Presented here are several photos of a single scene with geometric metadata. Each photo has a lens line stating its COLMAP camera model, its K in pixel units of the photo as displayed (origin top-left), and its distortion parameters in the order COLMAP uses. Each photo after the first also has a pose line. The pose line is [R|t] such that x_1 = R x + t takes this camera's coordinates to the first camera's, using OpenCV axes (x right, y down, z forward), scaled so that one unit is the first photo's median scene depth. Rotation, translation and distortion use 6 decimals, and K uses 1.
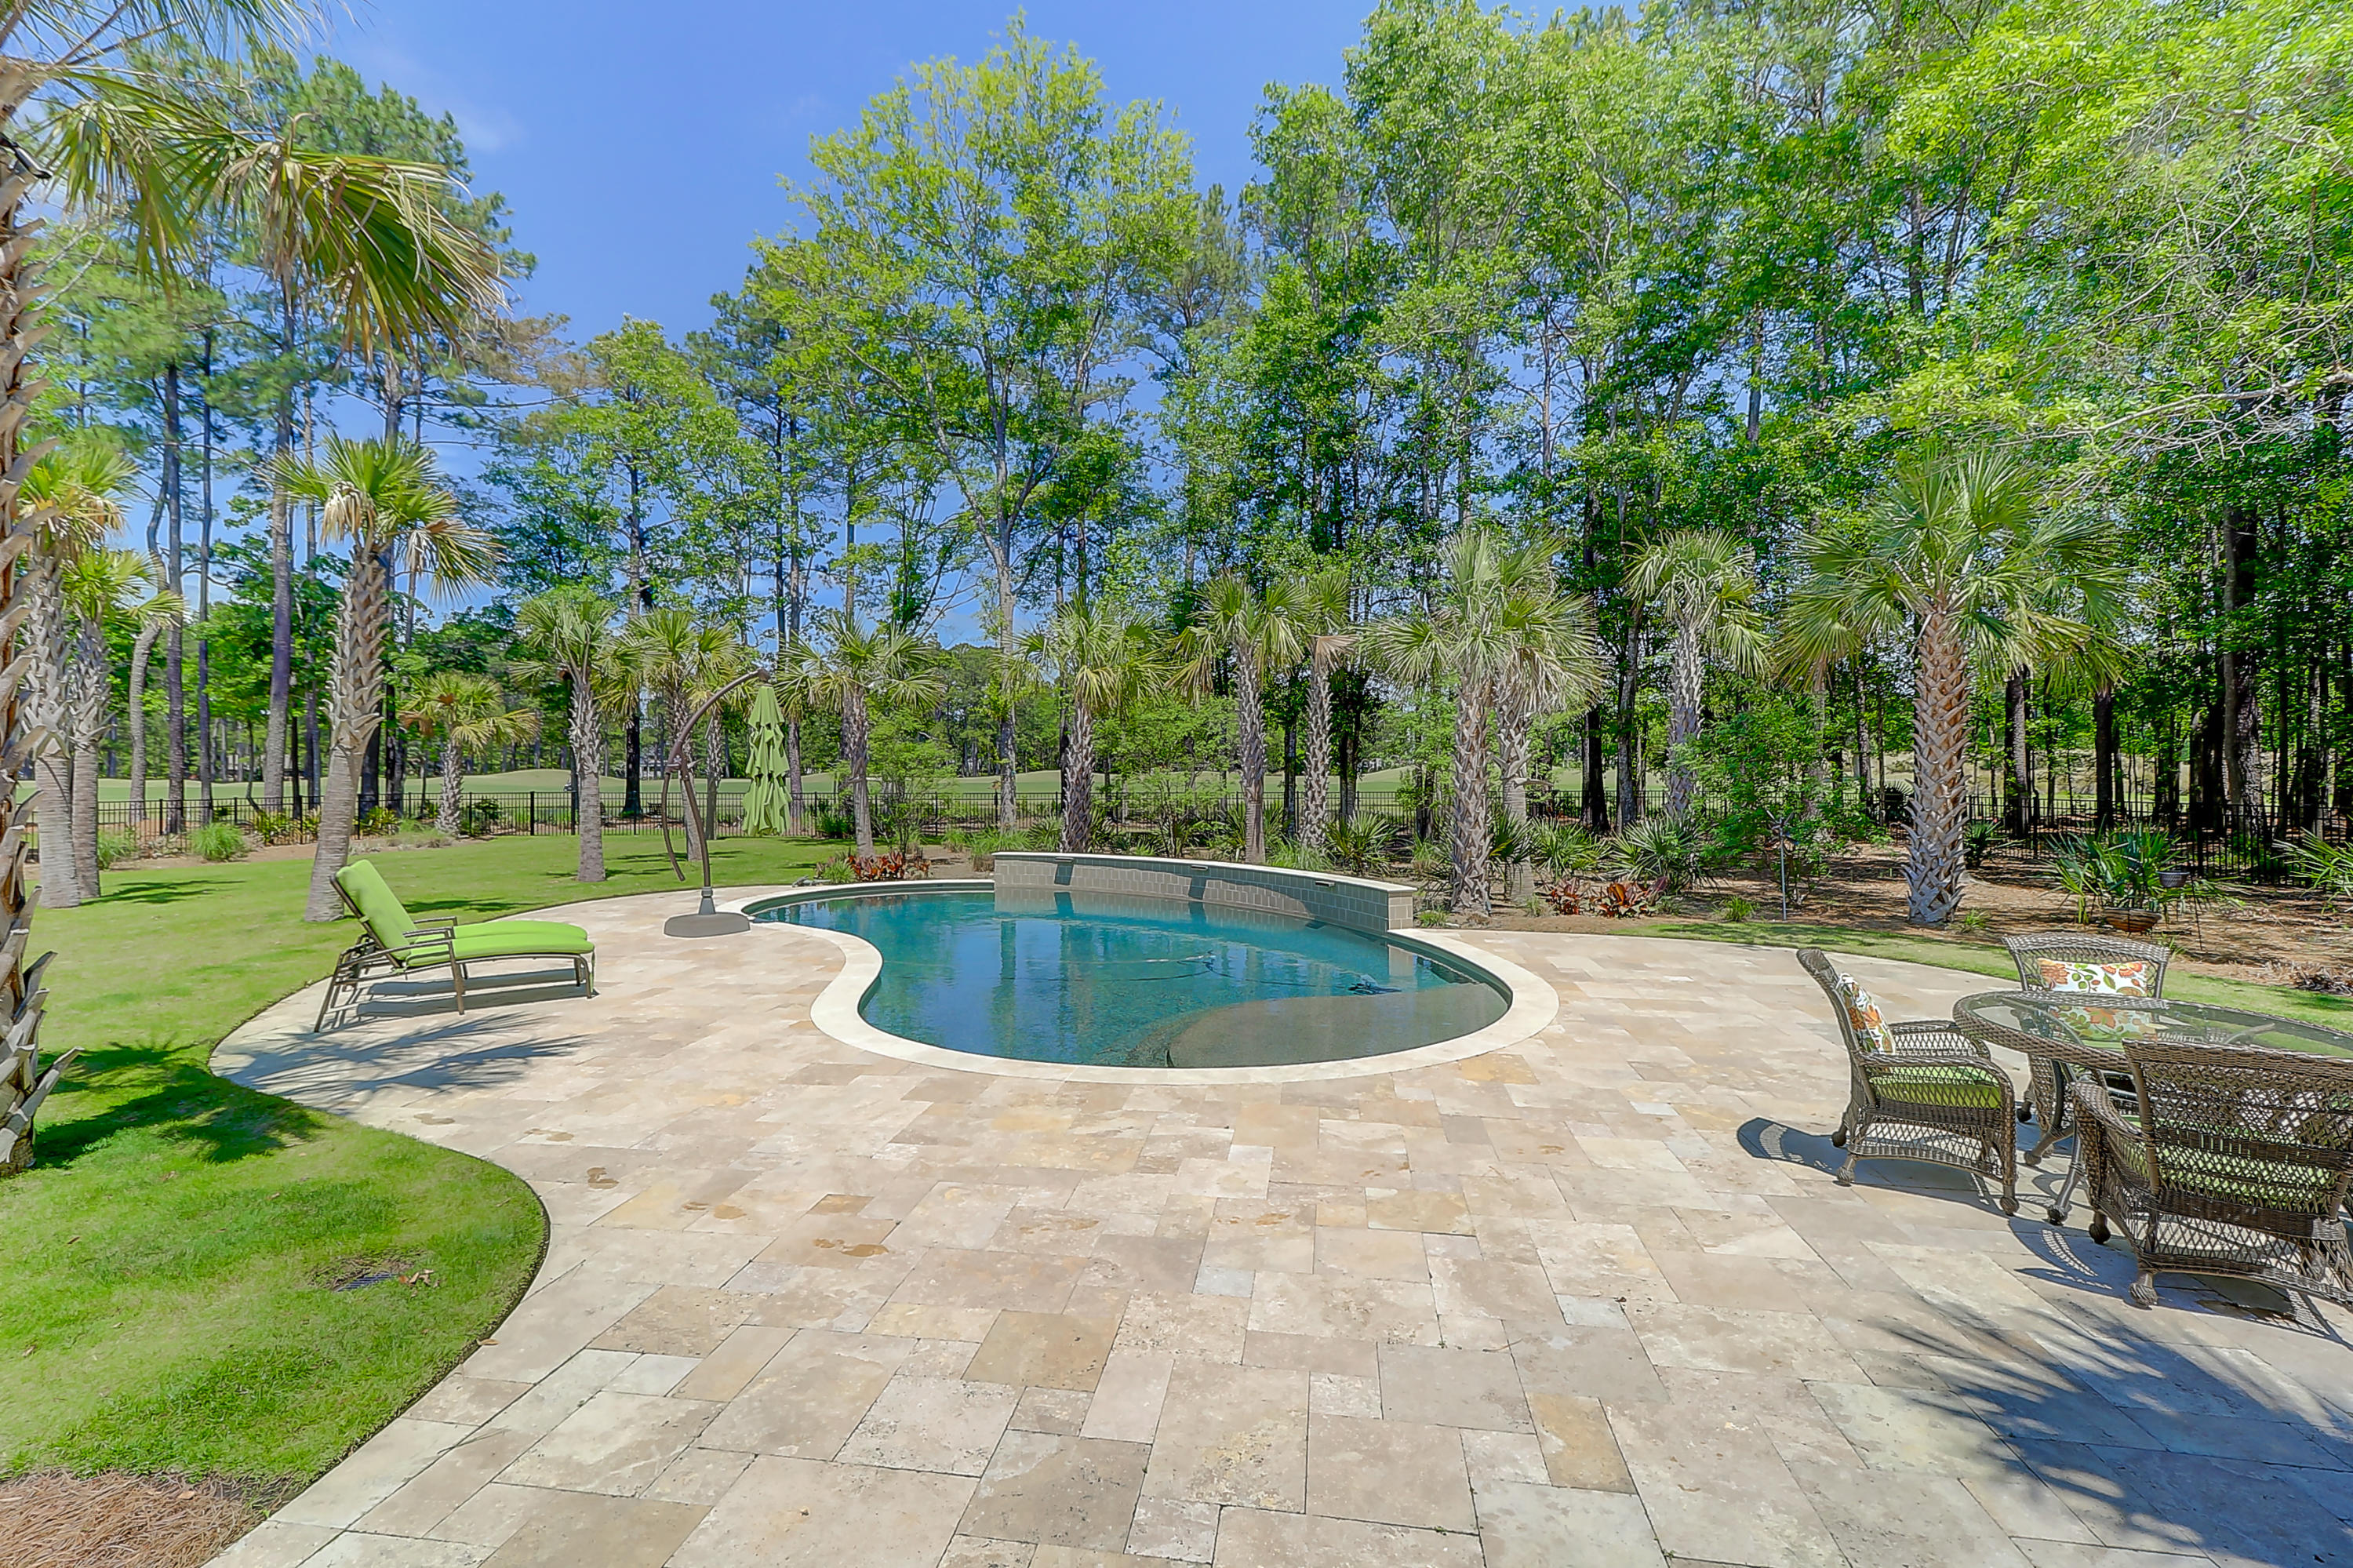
lens RADIAL K [[1042.3, 0, 1140.5], [0, 1042.3, 785.8], [0, 0, 1]] dist [0.012317, -0.000782]
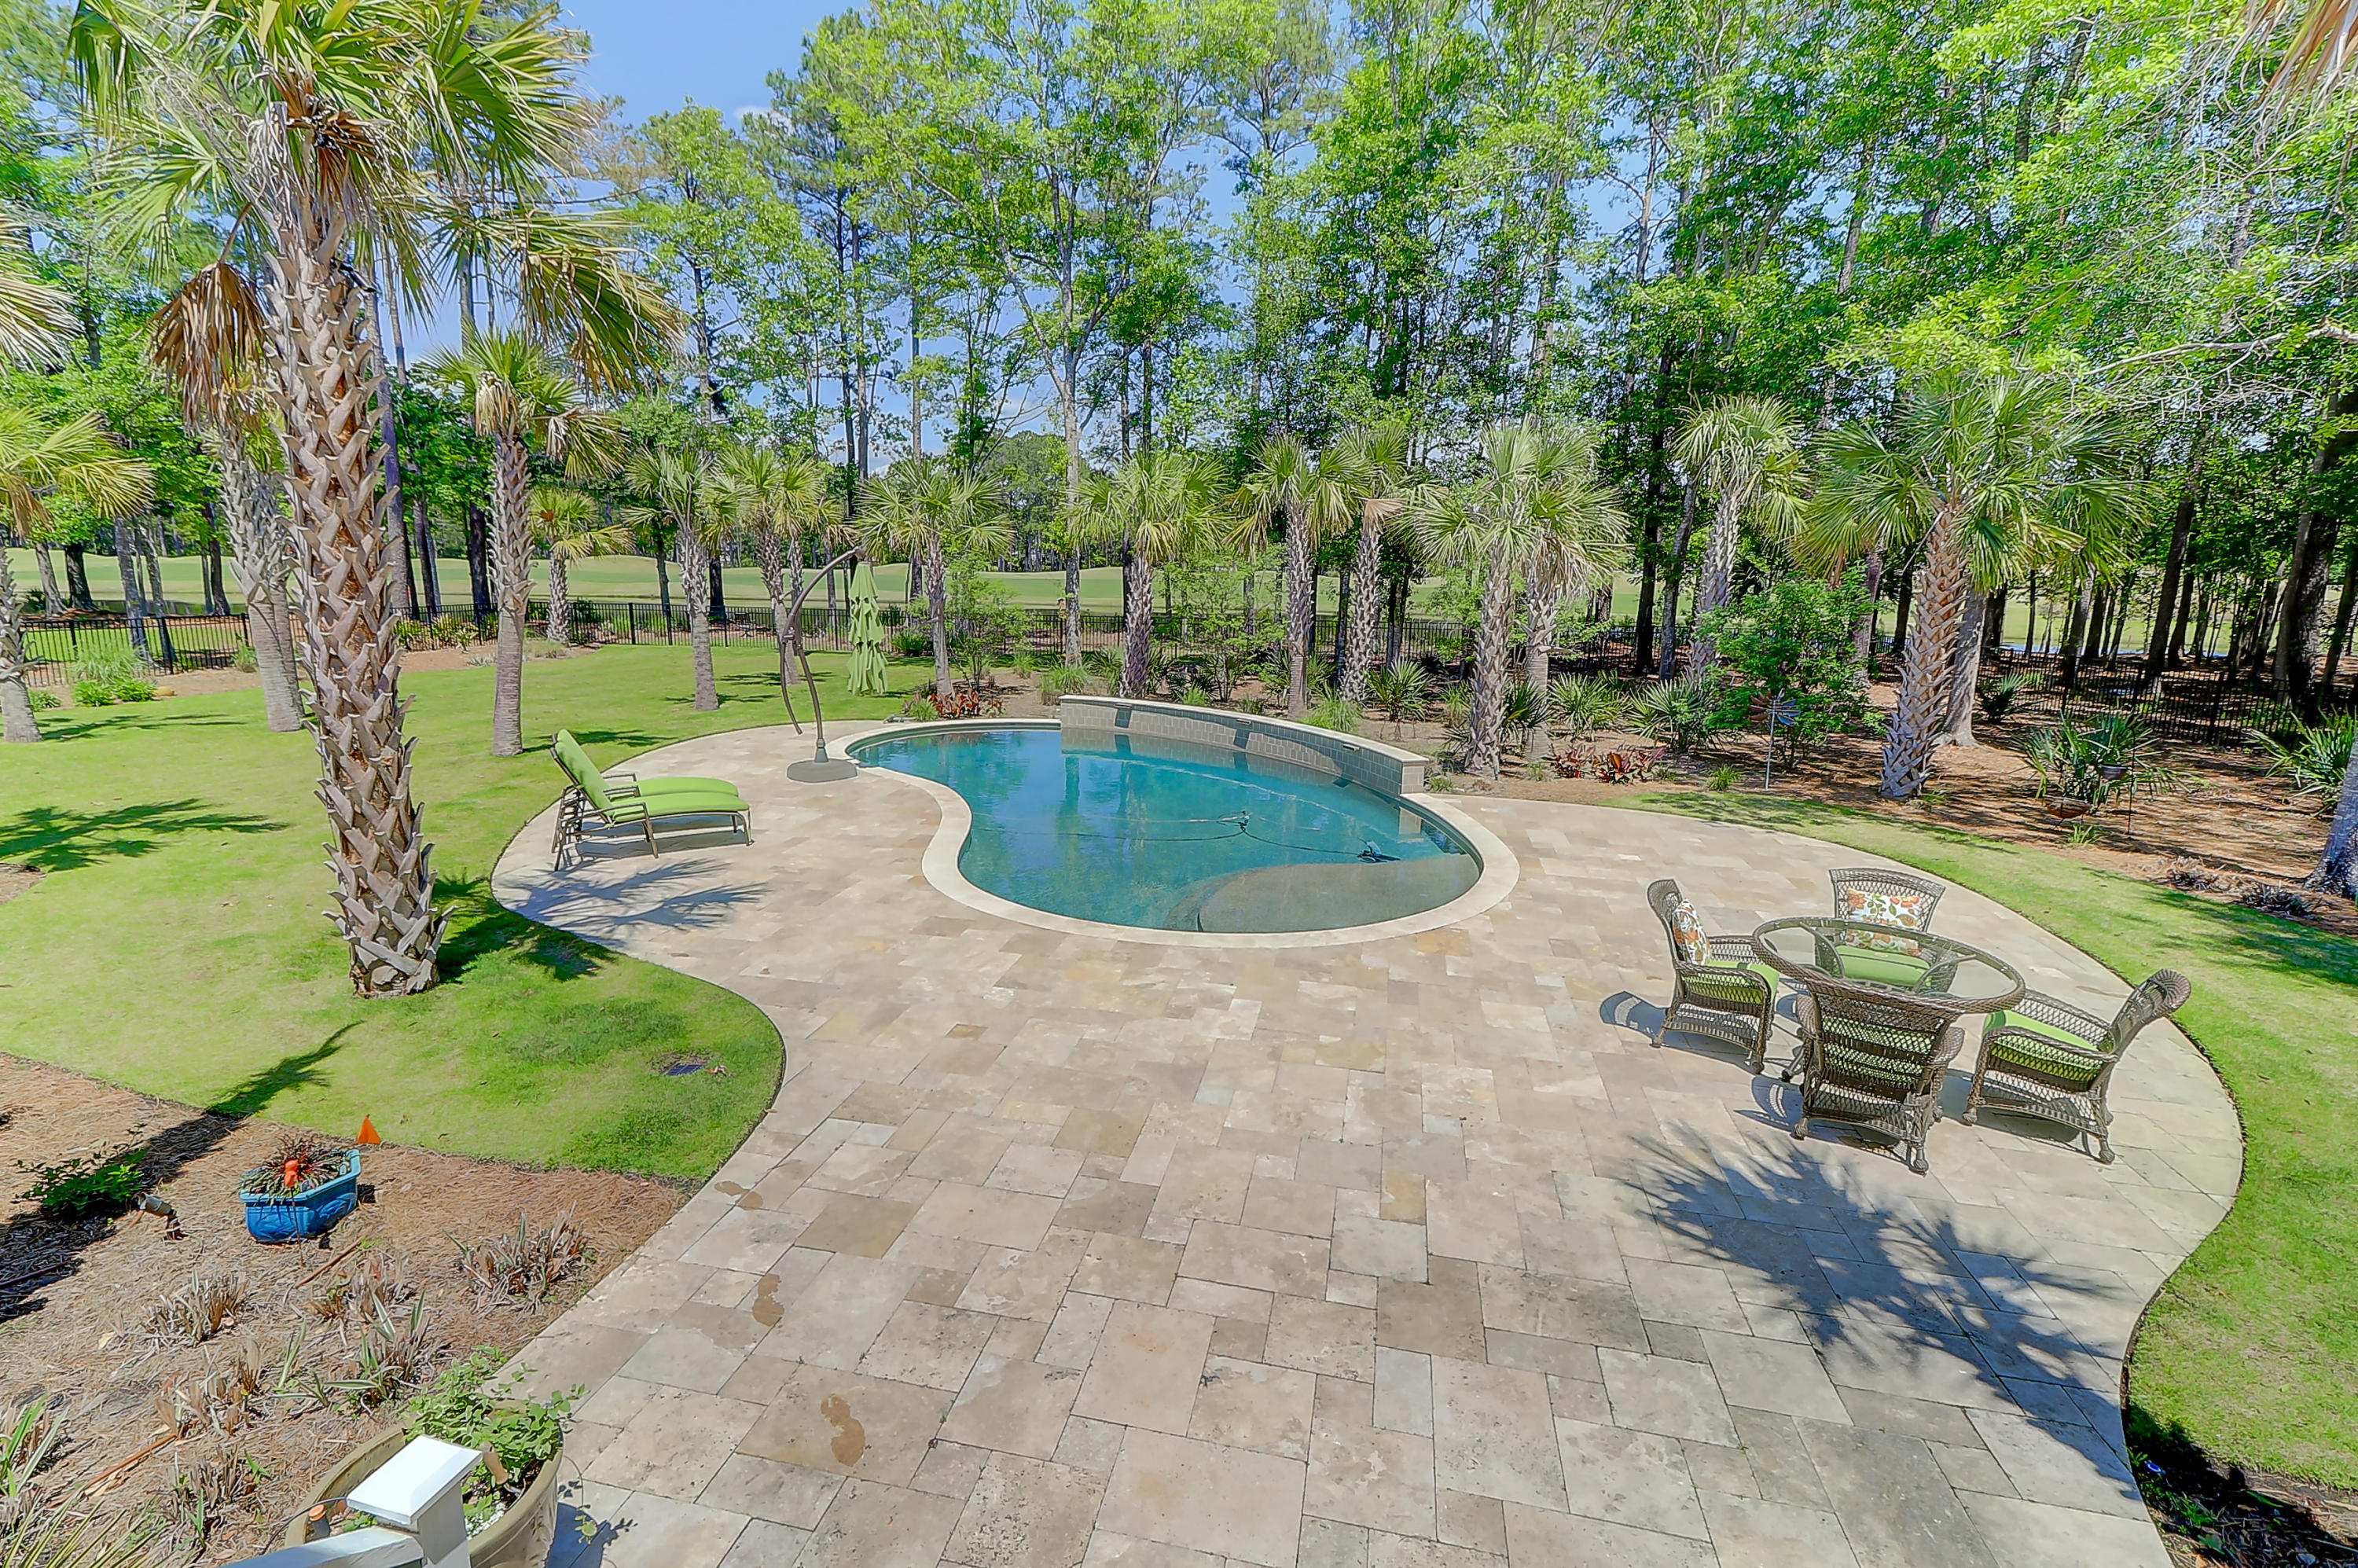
lens RADIAL K [[1044.4, 0, 1142.9], [0, 1044.4, 785.8], [0, 0, 1]] dist [0.012317, -0.000782]
pose [[0.998088, 0.029897, -0.054103, 0.013969], [-0.018507, 0.979637, 0.199922, -0.093279], [0.058978, -0.198538, 0.978317, -0.143499]]
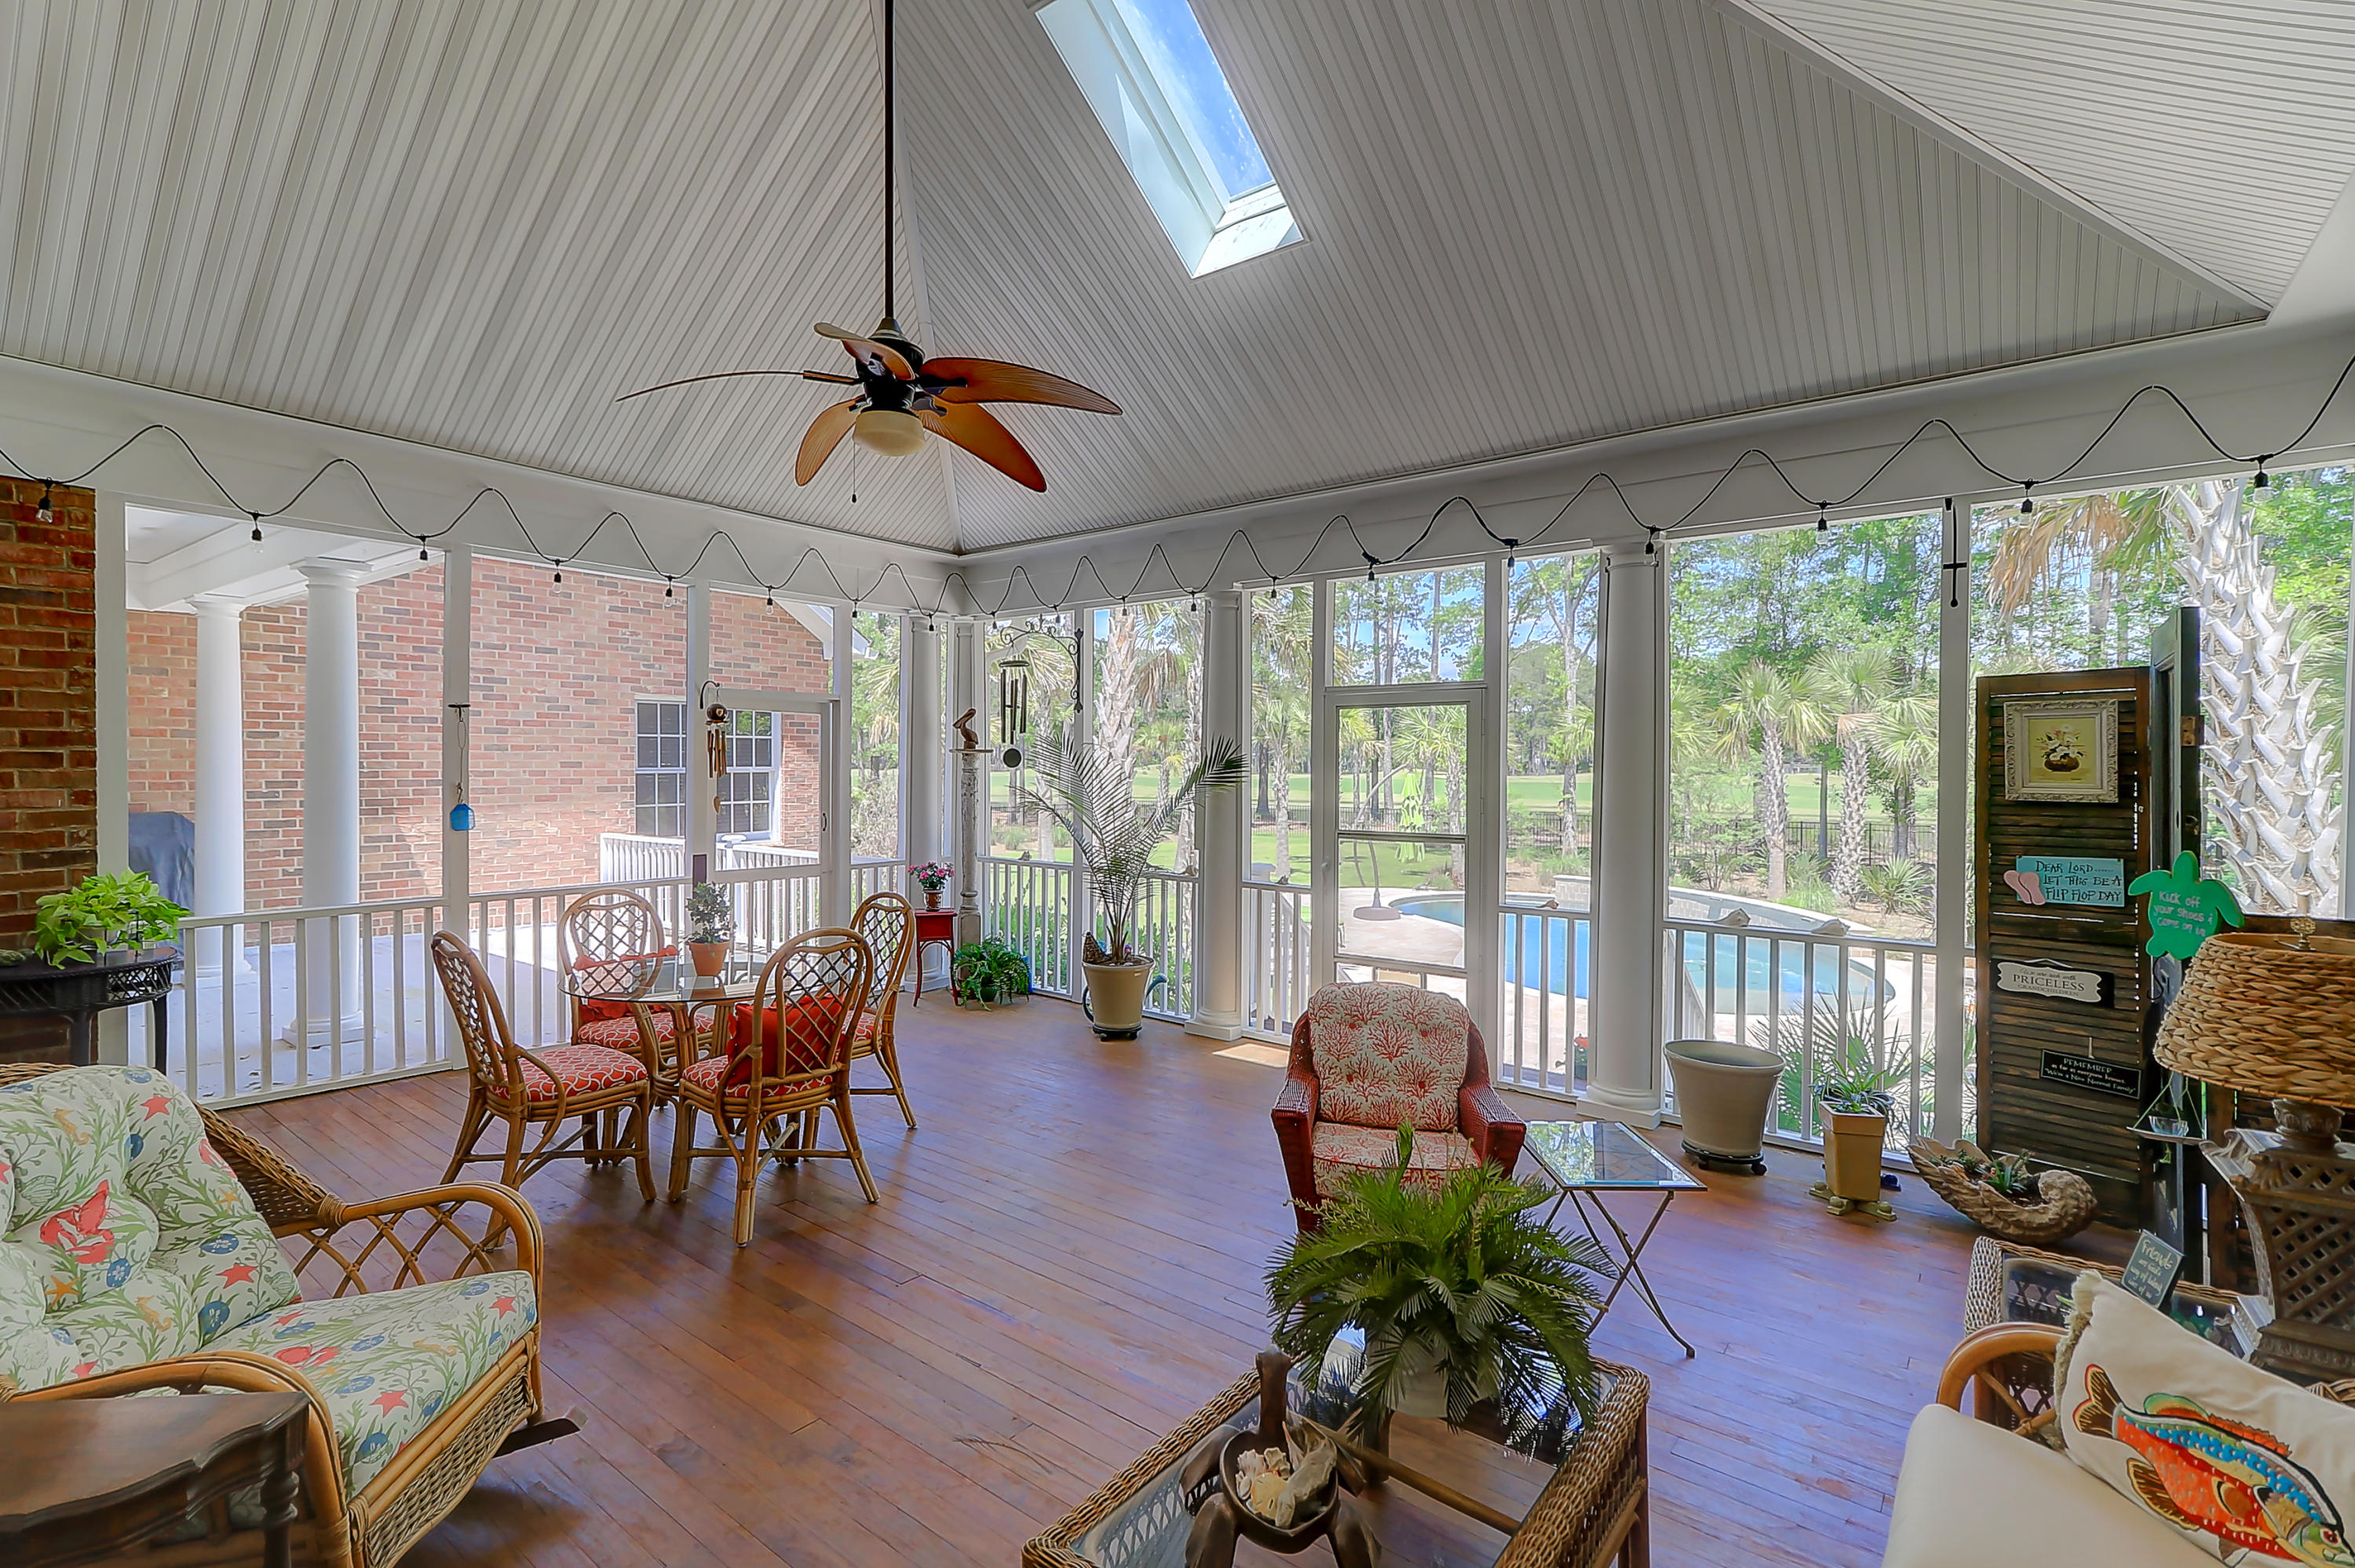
lens RADIAL K [[1043.0, 0, 1141.5], [0, 1043.0, 785.8], [0, 0, 1]] dist [0.012317, -0.000782]
pose [[0.865920, 0.020551, -0.499759, 0.104691], [-0.013821, 0.999757, 0.017163, -0.098260], [0.499991, -0.007955, 0.865994, -0.665844]]
